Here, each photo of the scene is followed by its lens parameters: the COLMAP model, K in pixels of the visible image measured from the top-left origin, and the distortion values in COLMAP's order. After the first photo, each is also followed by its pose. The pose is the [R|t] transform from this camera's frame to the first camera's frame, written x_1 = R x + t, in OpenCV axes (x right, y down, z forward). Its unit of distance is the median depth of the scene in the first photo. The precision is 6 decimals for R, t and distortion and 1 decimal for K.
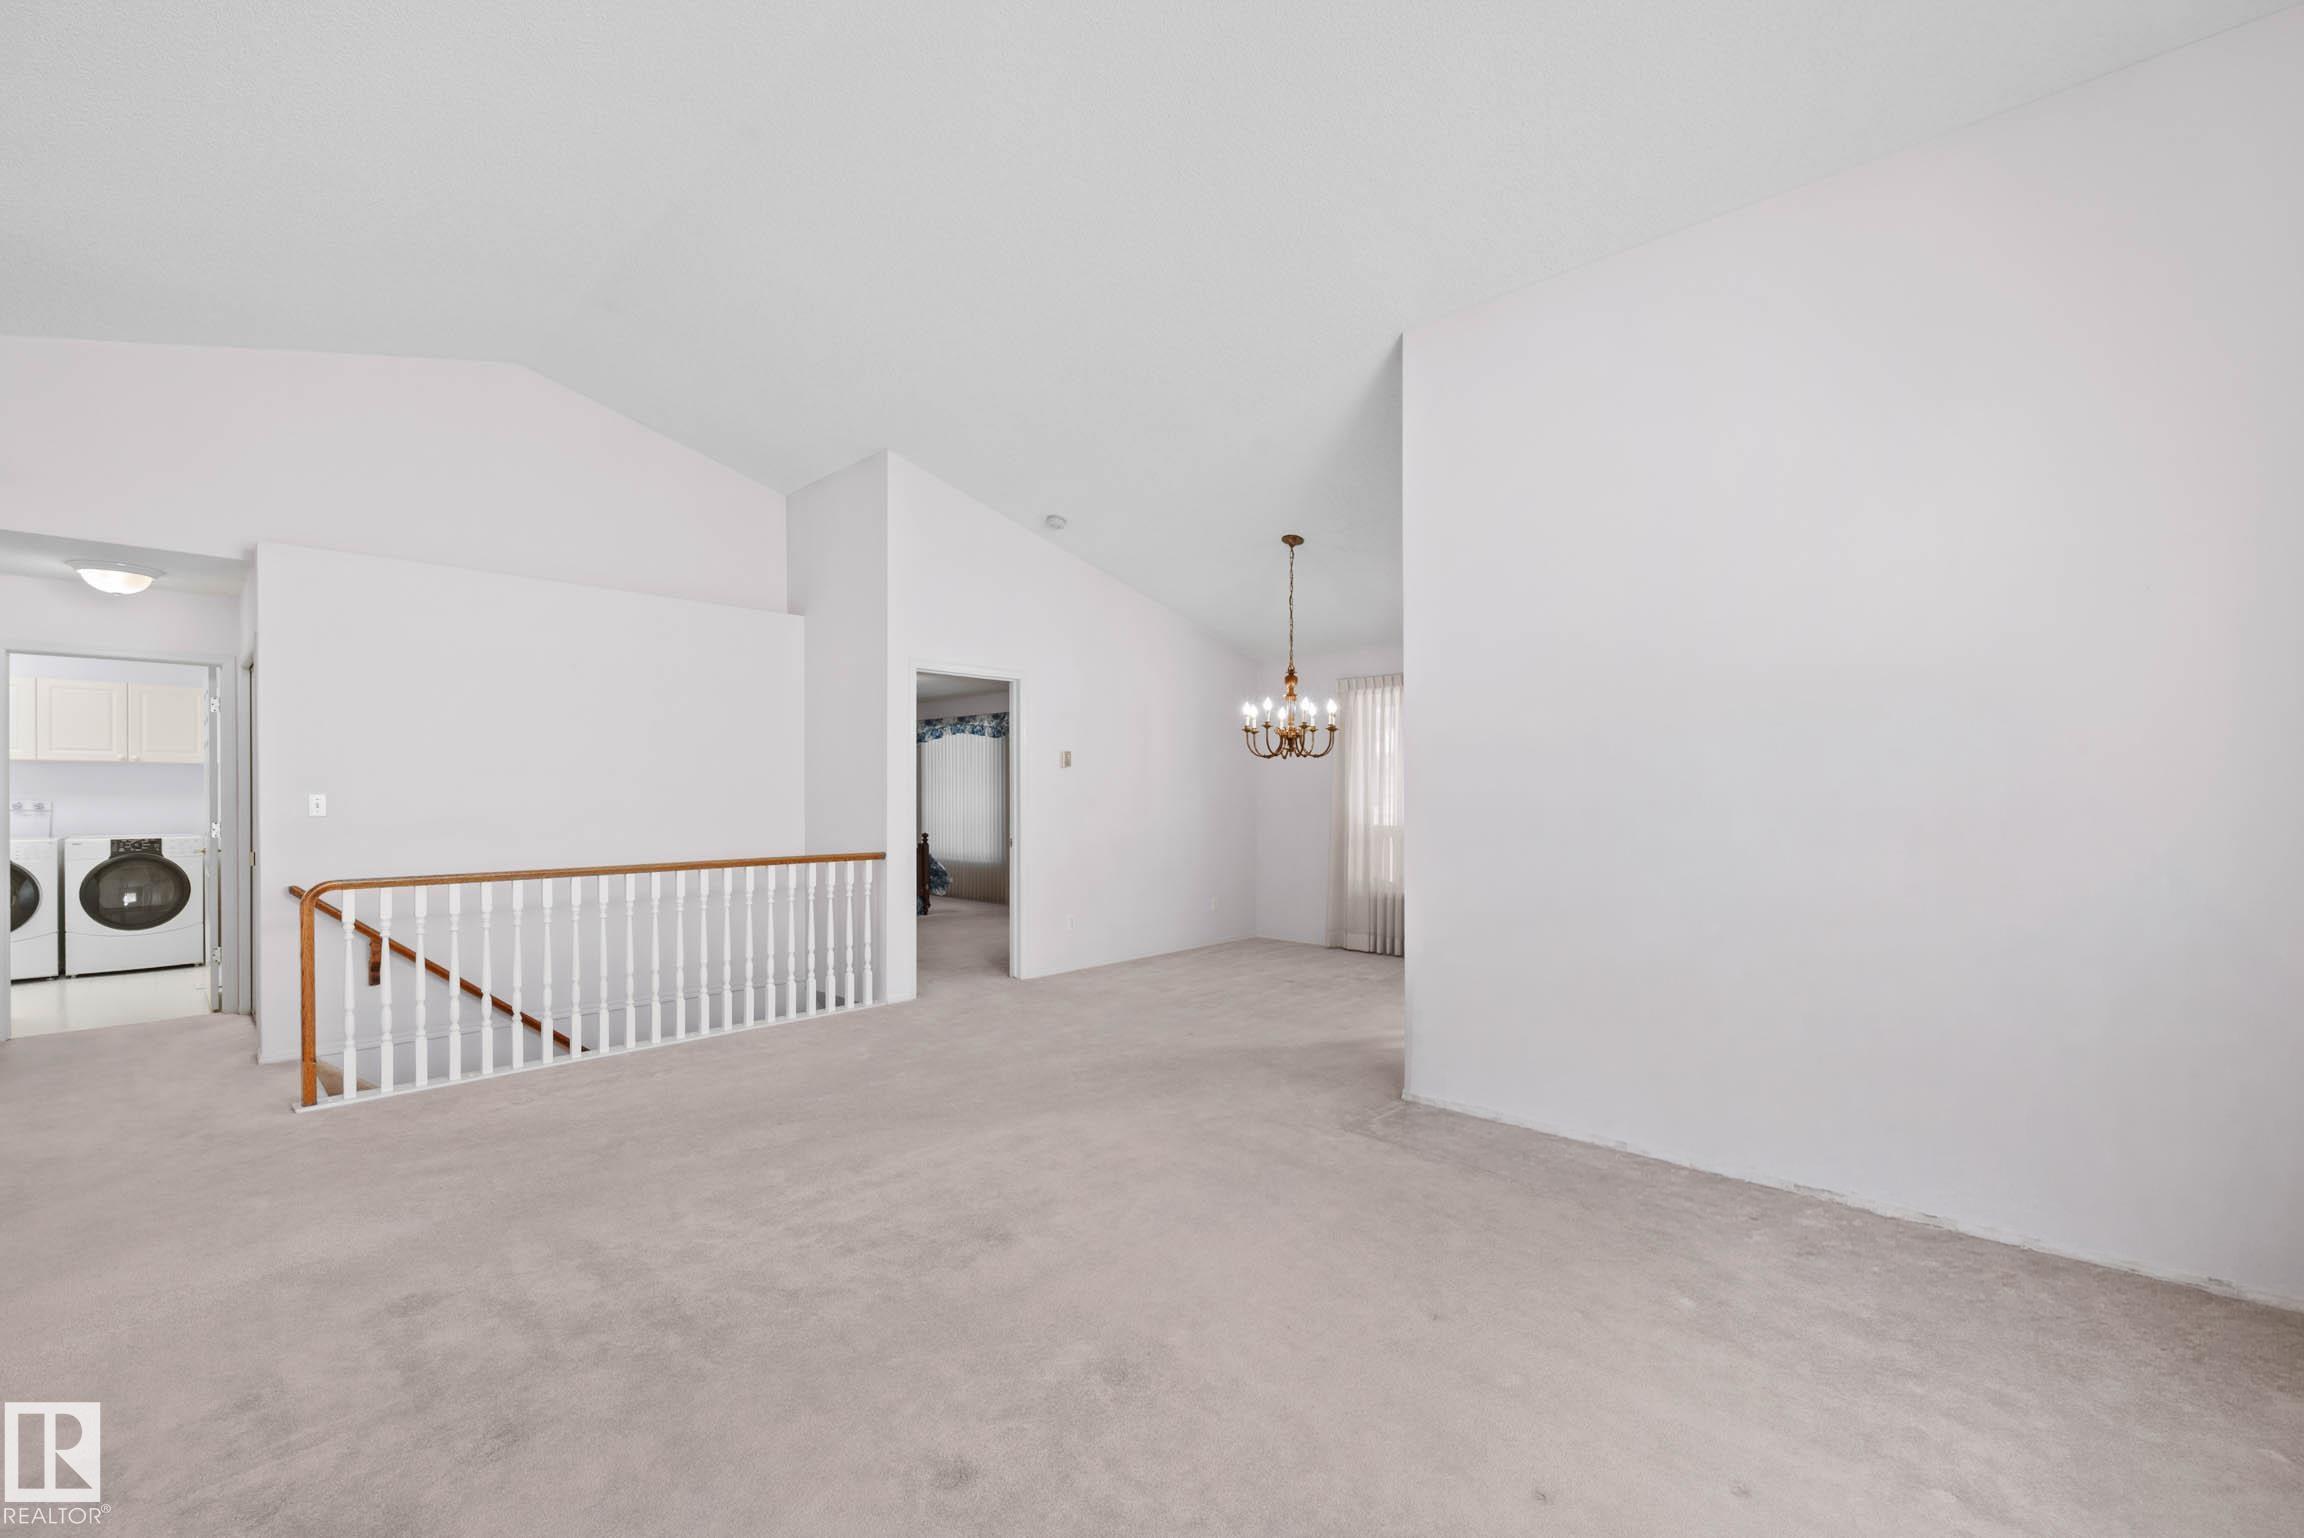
lens RADIAL K [[951.3, 0, 1145.4], [0, 951.3, 793.6], [0, 0, 1]] dist [-0.001397, -0.000401]
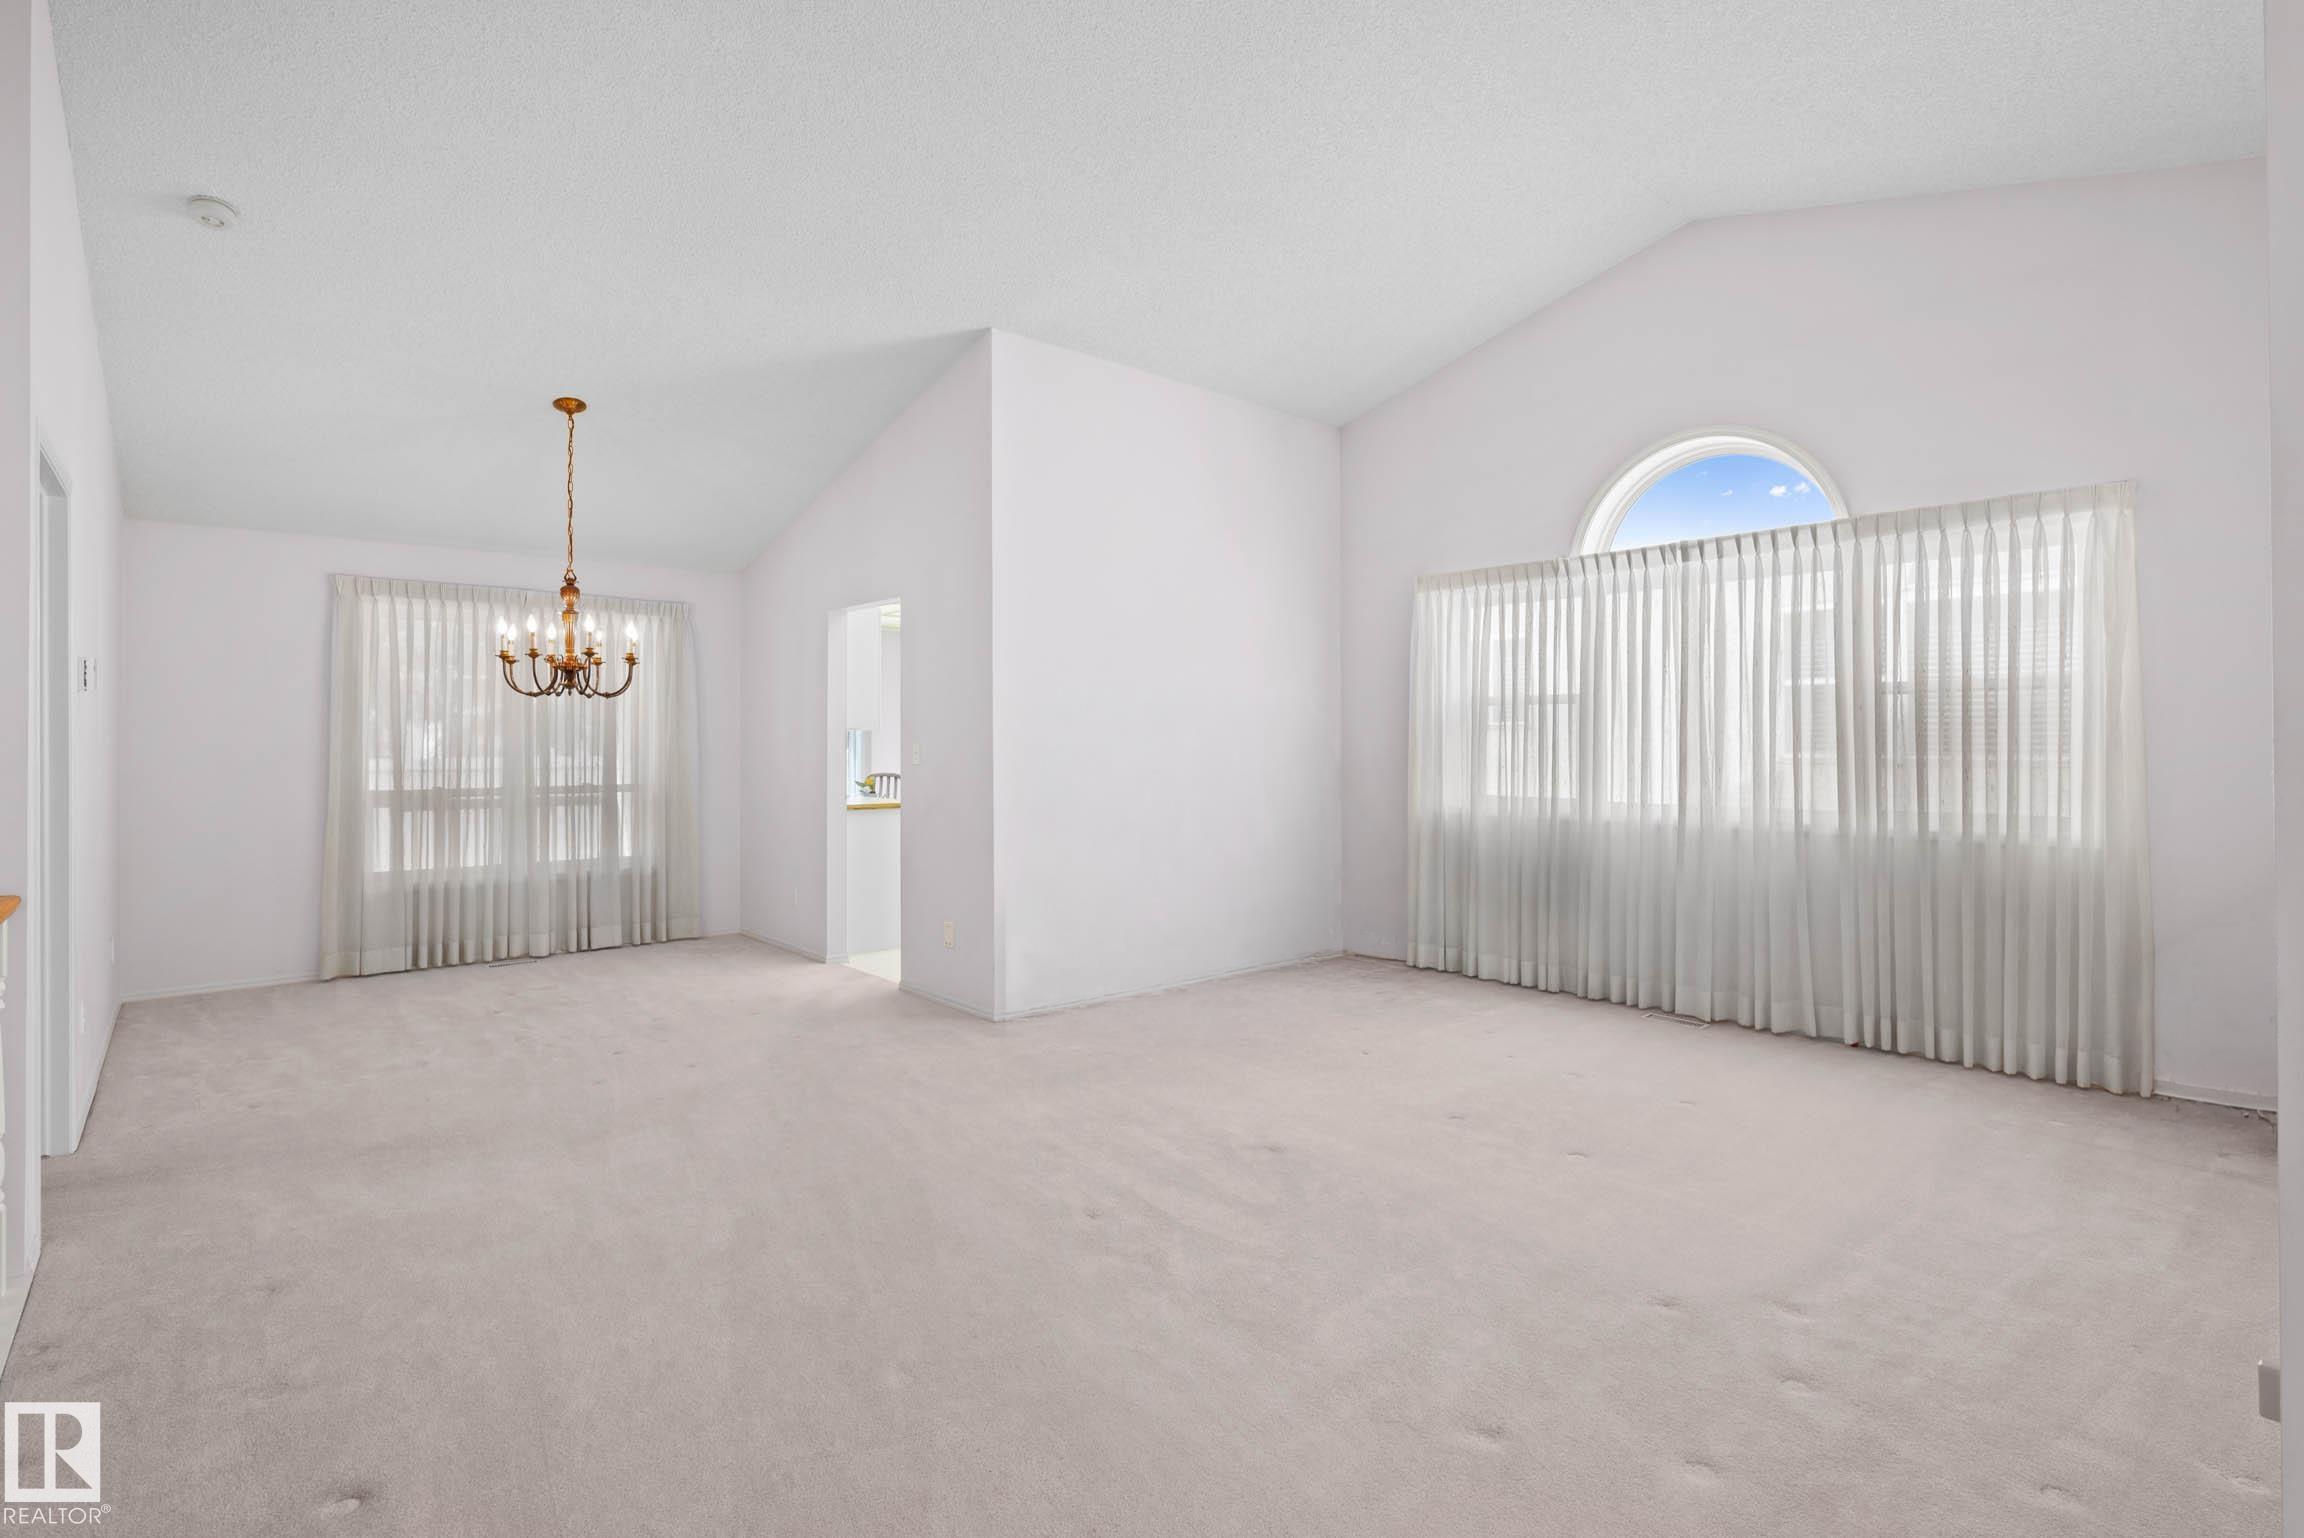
lens RADIAL K [[1100.4, 0, 1145.8], [0, 1100.4, 734.6], [0, 0, 1]] dist [-0.002602, -0.000518]
pose [[0.110226, 0.006952, 0.993882, -0.645465], [0.005132, 0.999958, -0.007564, 0.001088], [-0.993893, 0.005935, 0.110186, 0.455500]]
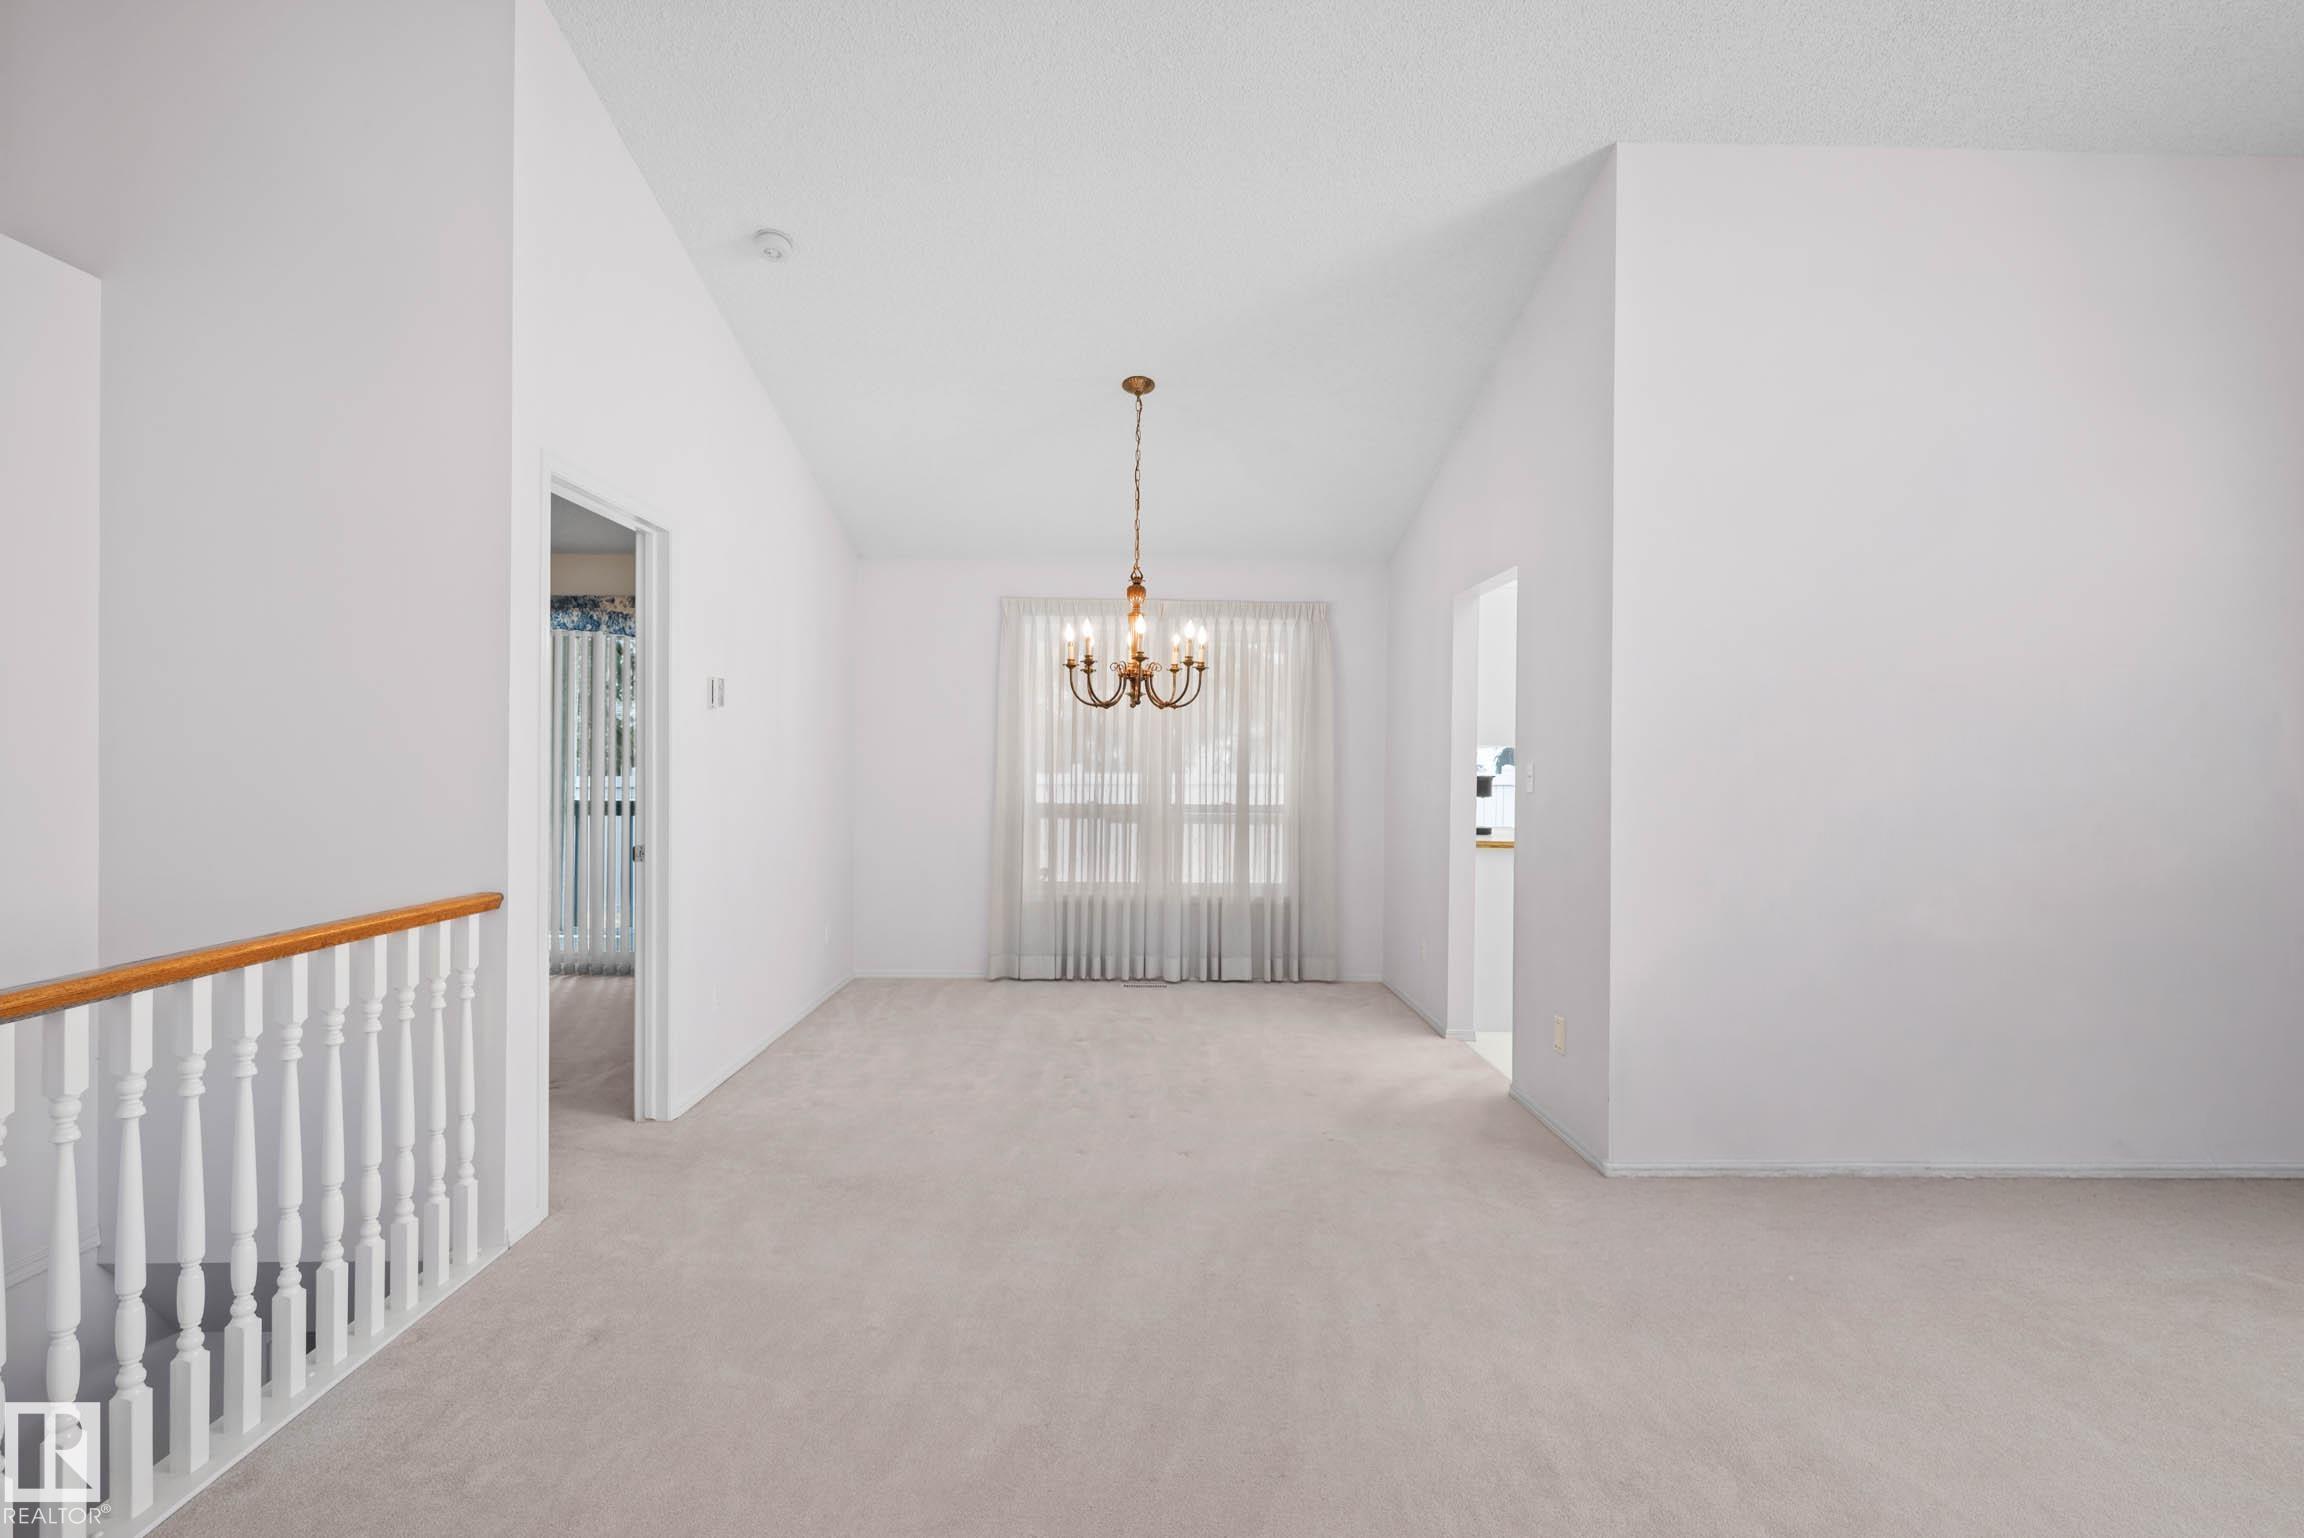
lens RADIAL K [[1148.6, 0, 1152.0], [0, 1148.6, 769.0], [0, 0, 1]] dist [-0.001560, -0.000172]
pose [[0.716801, 0.000569, 0.697277, -0.402695], [-0.006168, 0.999966, 0.005525, 0.001619], [-0.697250, -0.008262, 0.716780, 0.405350]]
